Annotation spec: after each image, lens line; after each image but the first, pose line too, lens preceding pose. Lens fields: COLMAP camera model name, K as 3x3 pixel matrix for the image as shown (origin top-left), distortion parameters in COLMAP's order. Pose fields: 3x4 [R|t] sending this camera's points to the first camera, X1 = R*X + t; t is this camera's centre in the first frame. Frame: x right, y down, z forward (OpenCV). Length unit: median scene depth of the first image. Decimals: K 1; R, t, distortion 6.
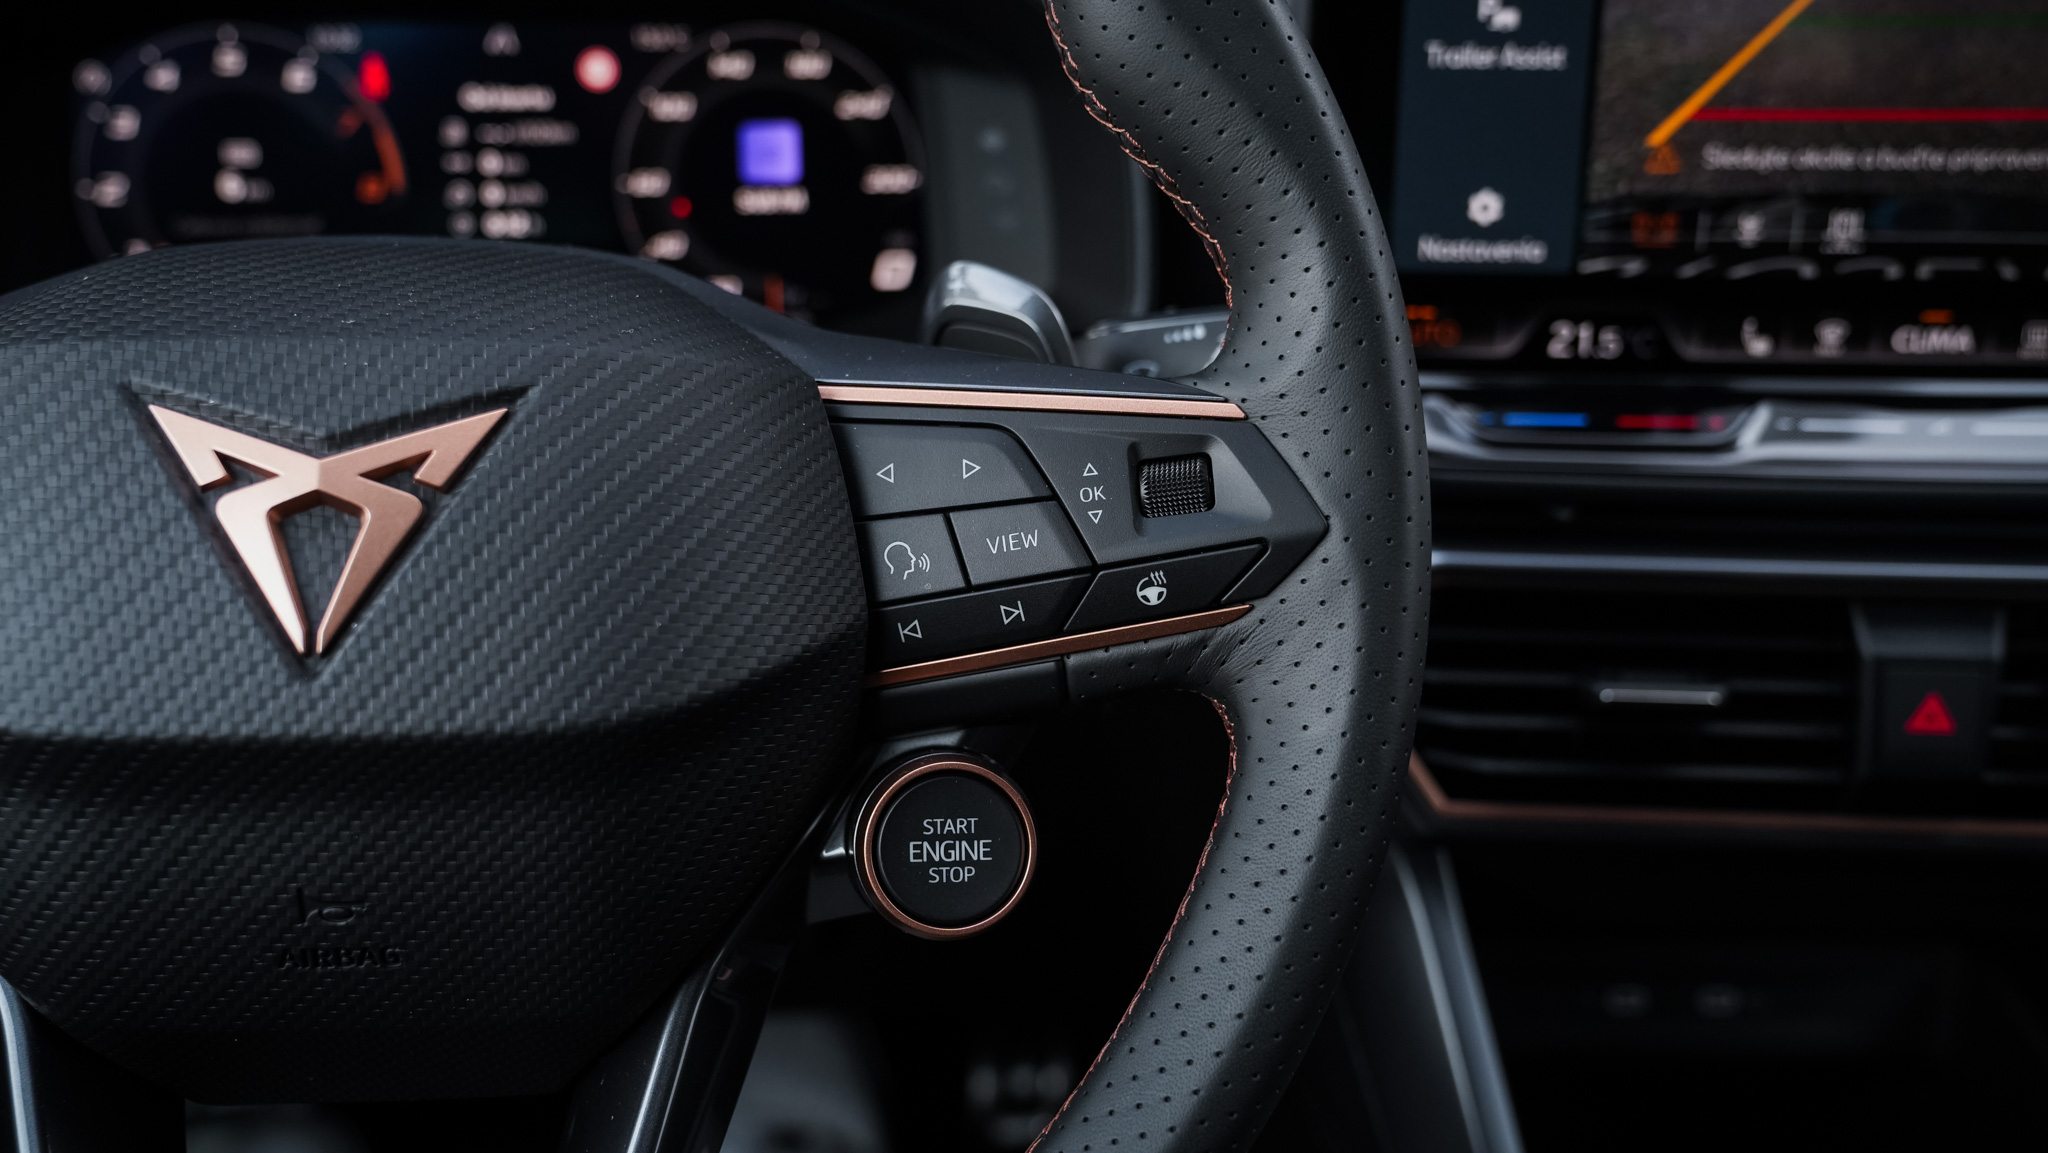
lens RADIAL K [[1956.0, 0, 1024.0], [0, 1956.0, 576.5], [0, 0, 1]] dist [-0.082864, 0.277739]
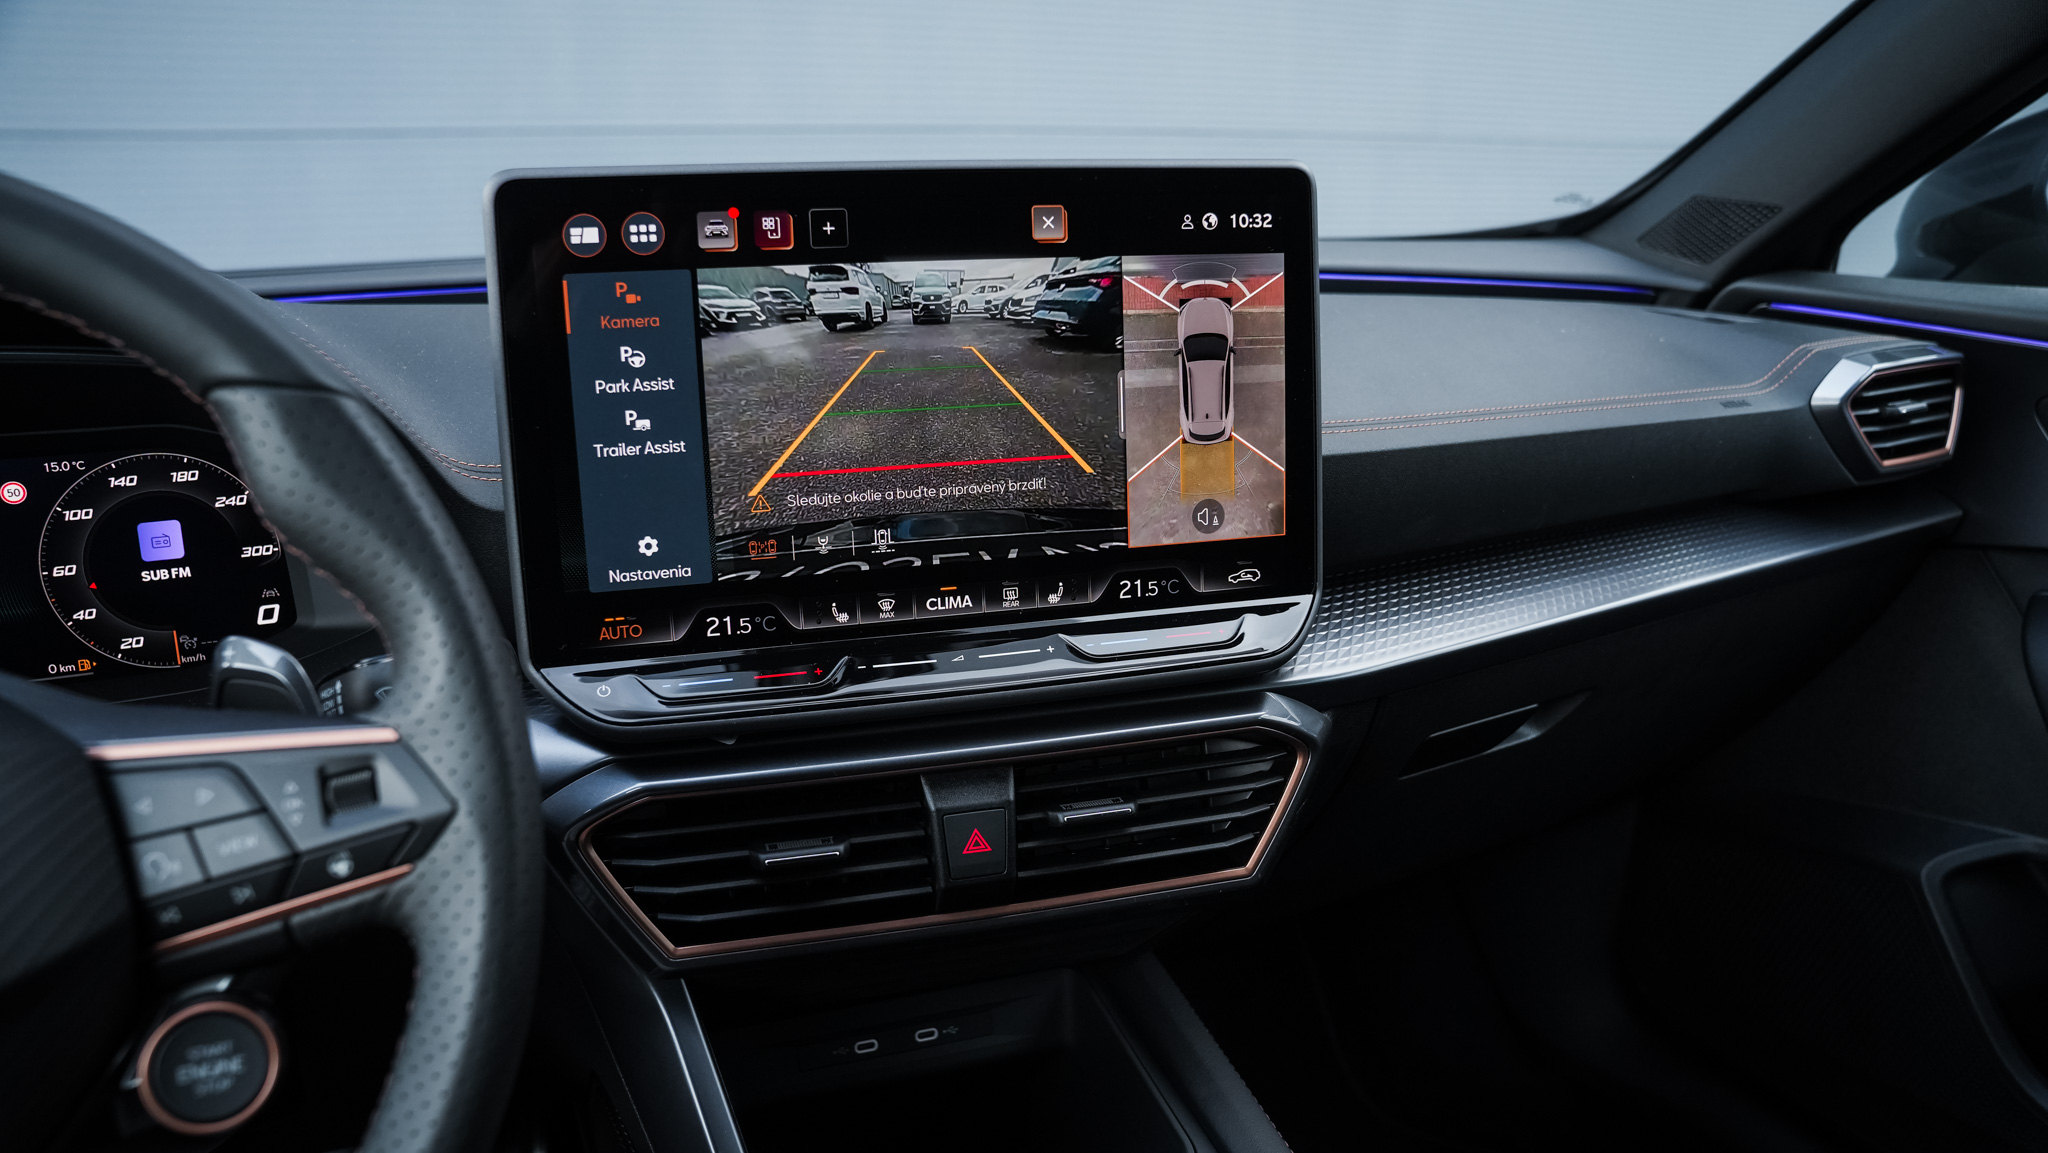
lens RADIAL K [[1406.9, 0, 1024.0], [0, 1406.9, 576.5], [0, 0, 1]] dist [-0.135727, 0.101870]
pose [[0.947546, -0.097096, 0.304515, 0.251862], [0.129196, 0.987791, -0.087052, -0.049711], [-0.292344, 0.121828, 0.948521, -0.135838]]
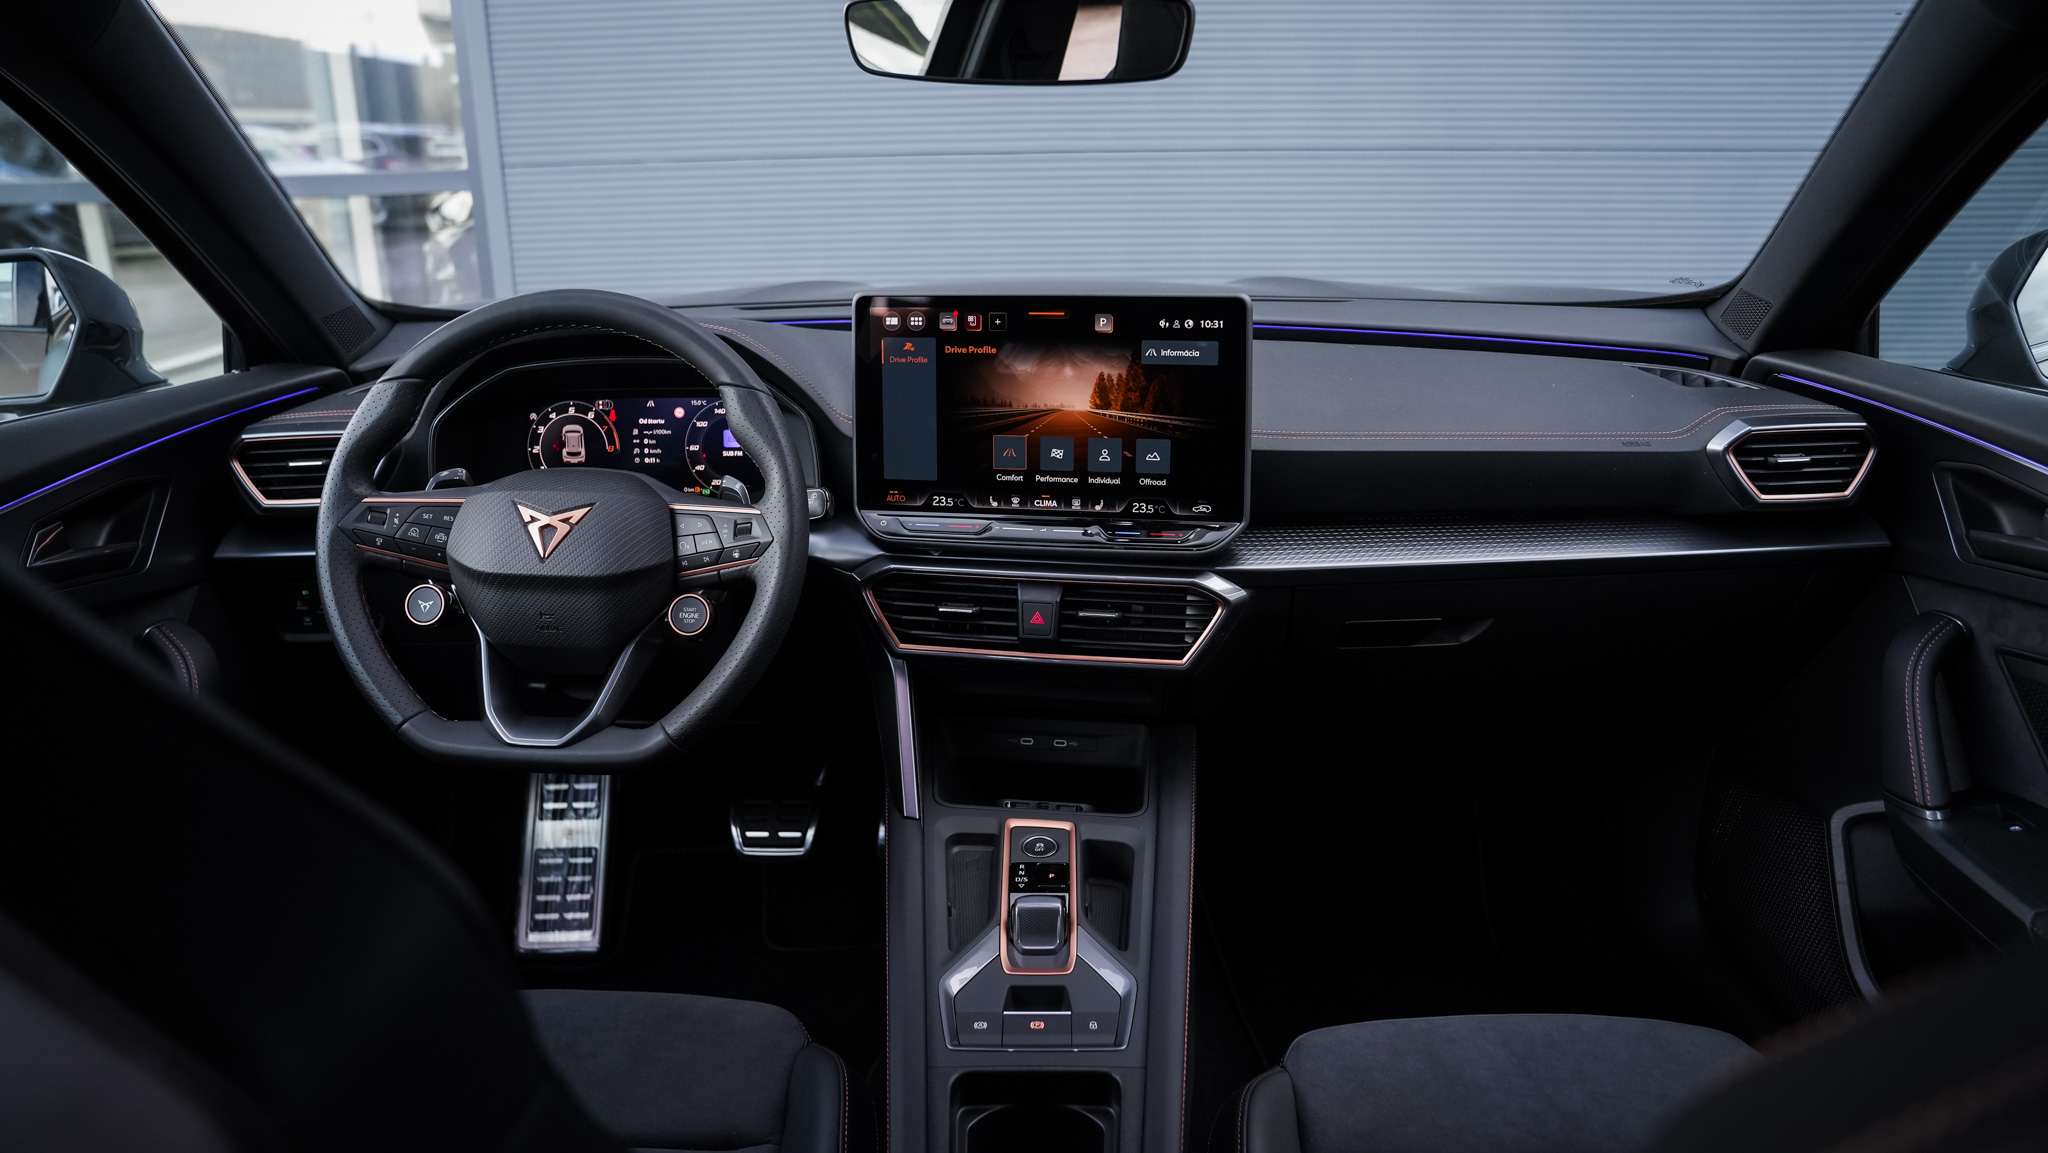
lens RADIAL K [[1406.9, 0, 1024.0], [0, 1406.9, 576.5], [0, 0, 1]] dist [-0.135727, 0.101870]
pose [[0.988483, 0.028028, -0.148716, 1.092003], [-0.040051, 0.996112, -0.078472, 0.258128], [0.145939, 0.083524, 0.985761, -1.815279]]
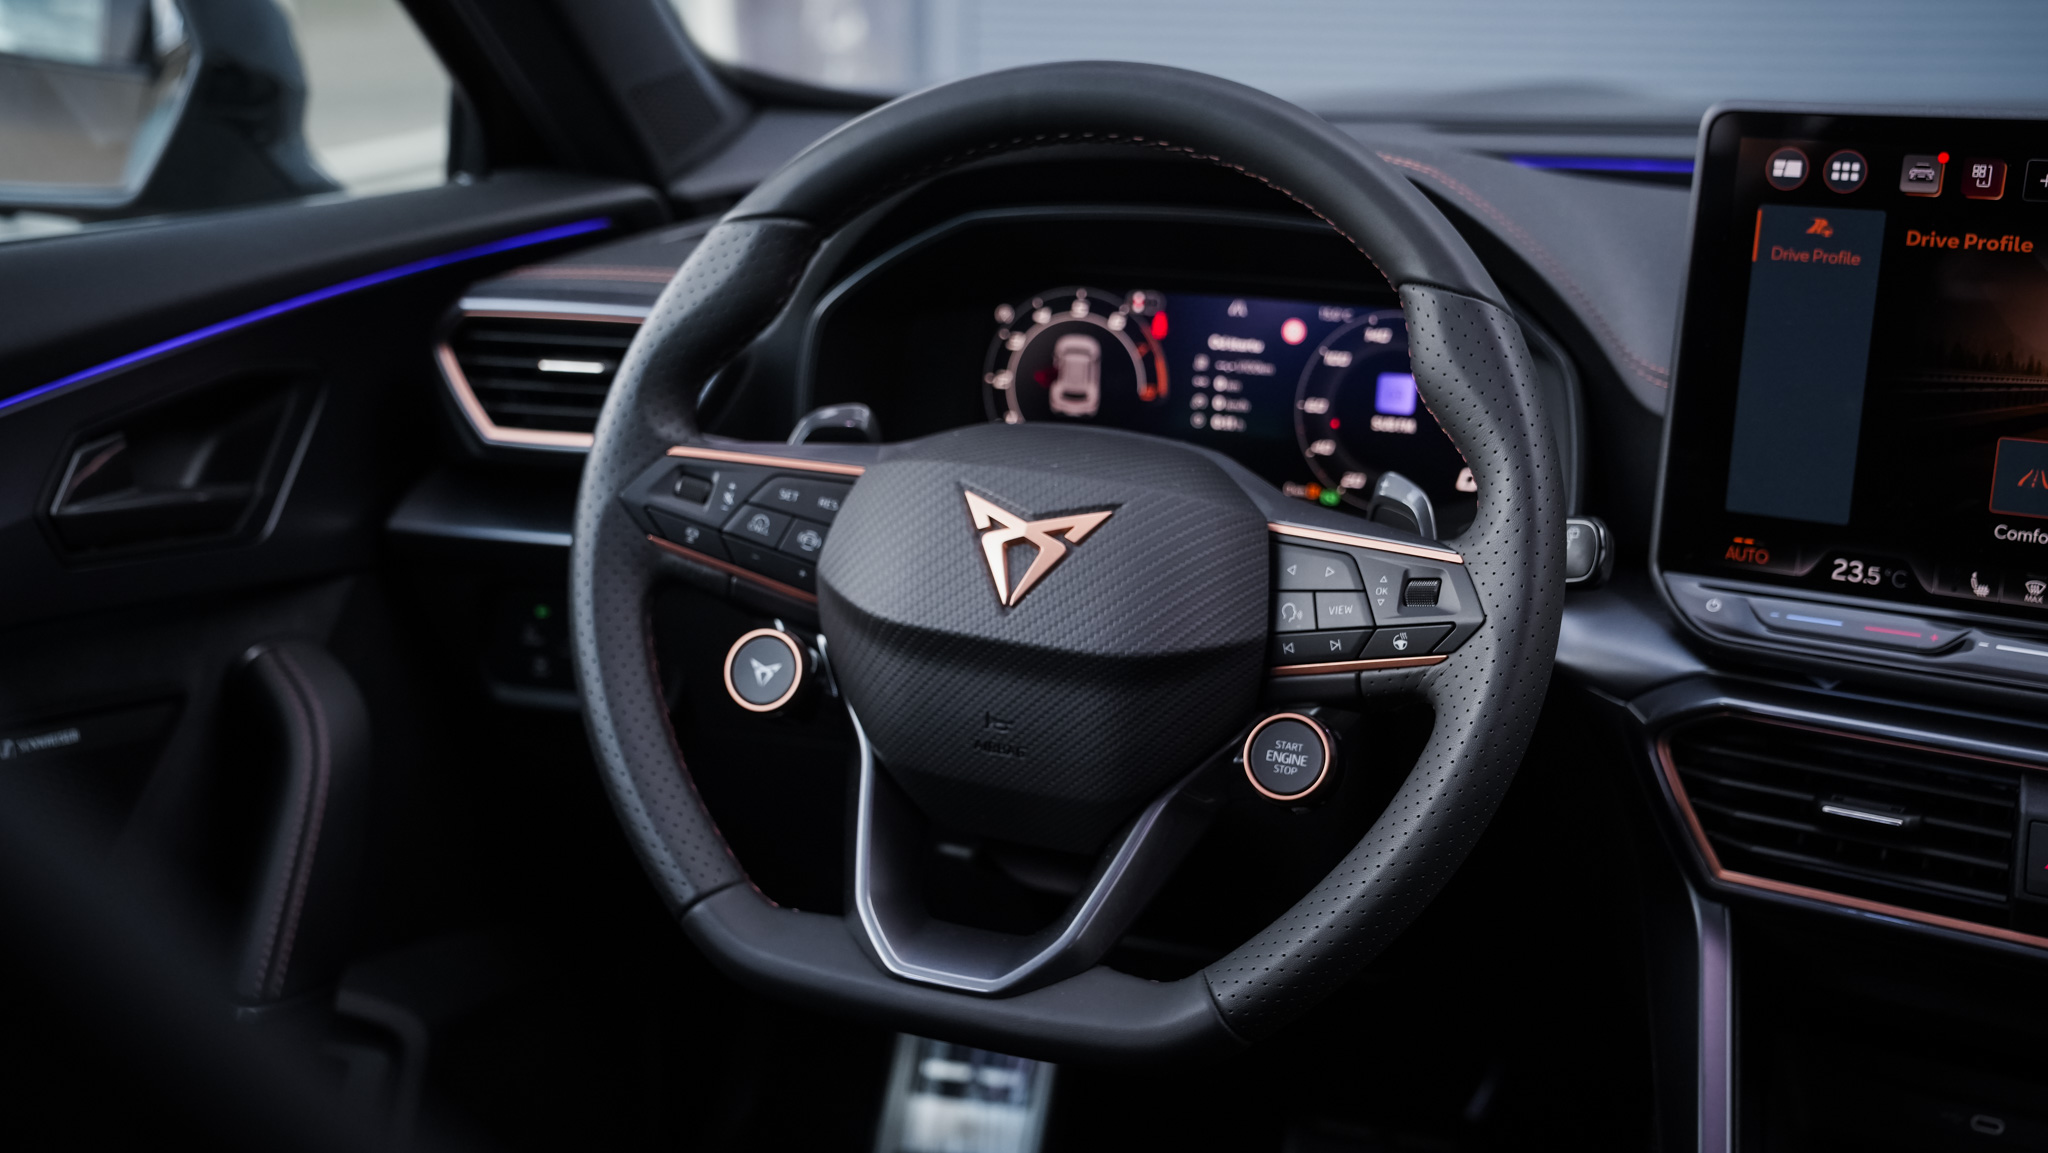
lens RADIAL K [[2636.3, 0, 1024.0], [0, 2636.3, 576.5], [0, 0, 1]] dist [0.088563, 0.362529]
pose [[0.889135, 0.125015, -0.440238, 0.871680], [-0.174401, 0.981936, -0.073391, 0.199139], [0.423111, 0.142033, 0.894877, -1.527057]]
